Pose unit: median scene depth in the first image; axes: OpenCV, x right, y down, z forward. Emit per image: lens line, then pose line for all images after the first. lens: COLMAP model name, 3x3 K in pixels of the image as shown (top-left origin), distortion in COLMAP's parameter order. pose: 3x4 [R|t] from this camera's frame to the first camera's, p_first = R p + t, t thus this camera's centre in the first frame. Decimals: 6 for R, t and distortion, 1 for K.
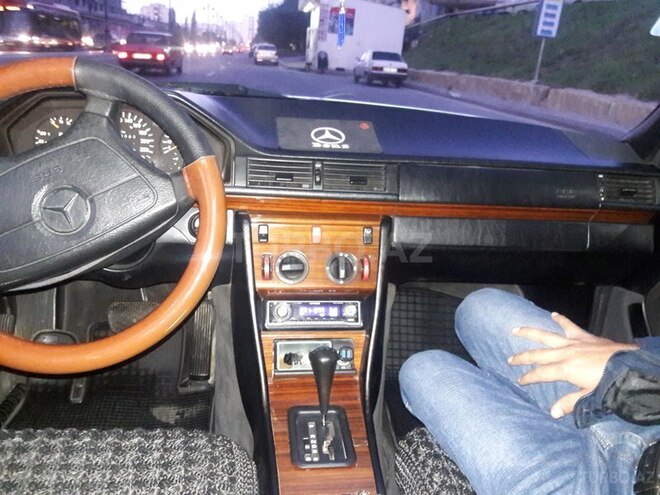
lens RADIAL K [[533.6, 0, 330.0], [0, 533.6, 247.5], [0, 0, 1]] dist [-0.005364, -0.003485]
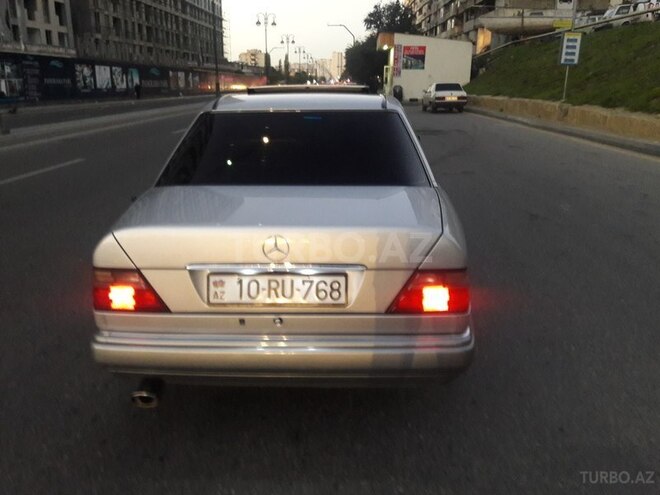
lens RADIAL K [[533.6, 0, 330.0], [0, 533.6, 247.5], [0, 0, 1]] dist [-0.005364, -0.003485]
pose [[0.984249, -0.030743, -0.174095, 0.033682], [0.021674, 0.998319, -0.053758, 0.038436], [0.175455, 0.049138, 0.983260, -0.138026]]
